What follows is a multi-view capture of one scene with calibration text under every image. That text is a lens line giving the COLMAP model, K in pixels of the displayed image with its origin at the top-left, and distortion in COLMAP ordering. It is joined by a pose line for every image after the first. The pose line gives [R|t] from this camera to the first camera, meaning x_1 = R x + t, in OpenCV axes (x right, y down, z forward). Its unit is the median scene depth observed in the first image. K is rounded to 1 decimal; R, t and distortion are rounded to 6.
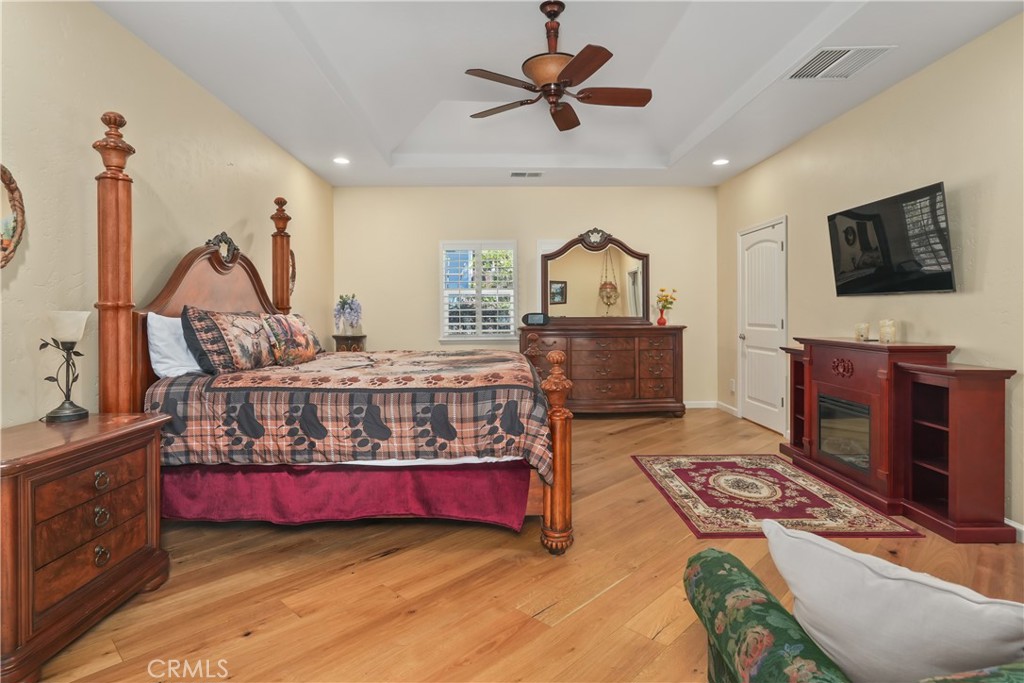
lens RADIAL K [[541.3, 0, 542.7], [0, 541.3, 310.4], [0, 0, 1]] dist [-0.007379, 0.003818]
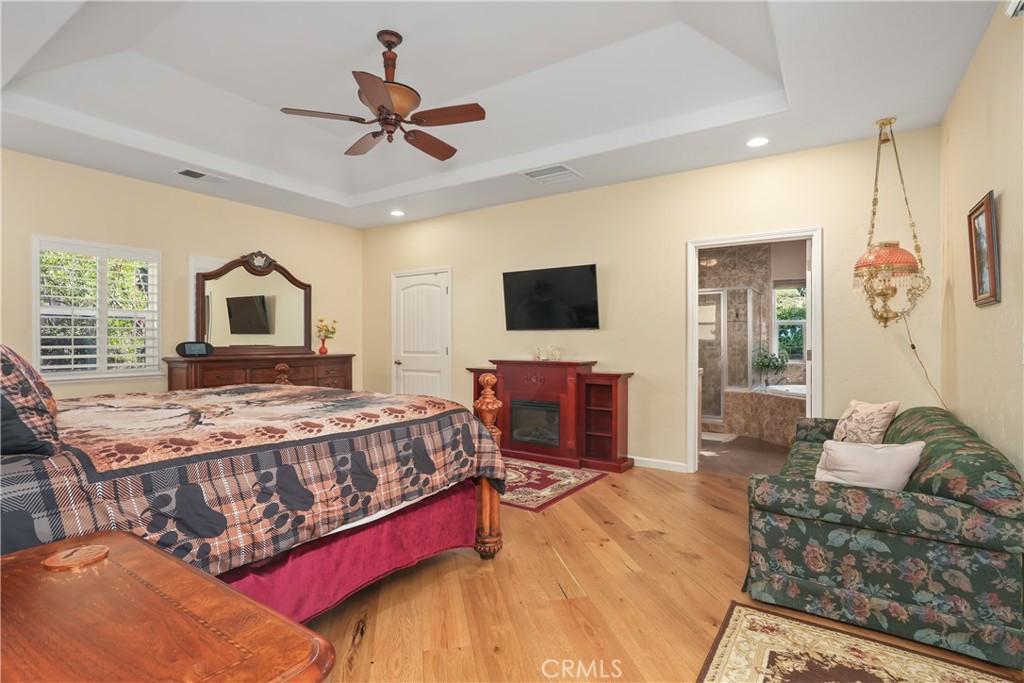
lens RADIAL K [[479.7, 0, 515.6], [0, 479.7, 338.6], [0, 0, 1]] dist [-0.007567, 0.001768]
pose [[0.596946, 0.009174, 0.802229, -0.643257], [-0.003587, 0.999955, -0.008766, 0.009669], [-0.802273, 0.002355, 0.596953, 0.326728]]
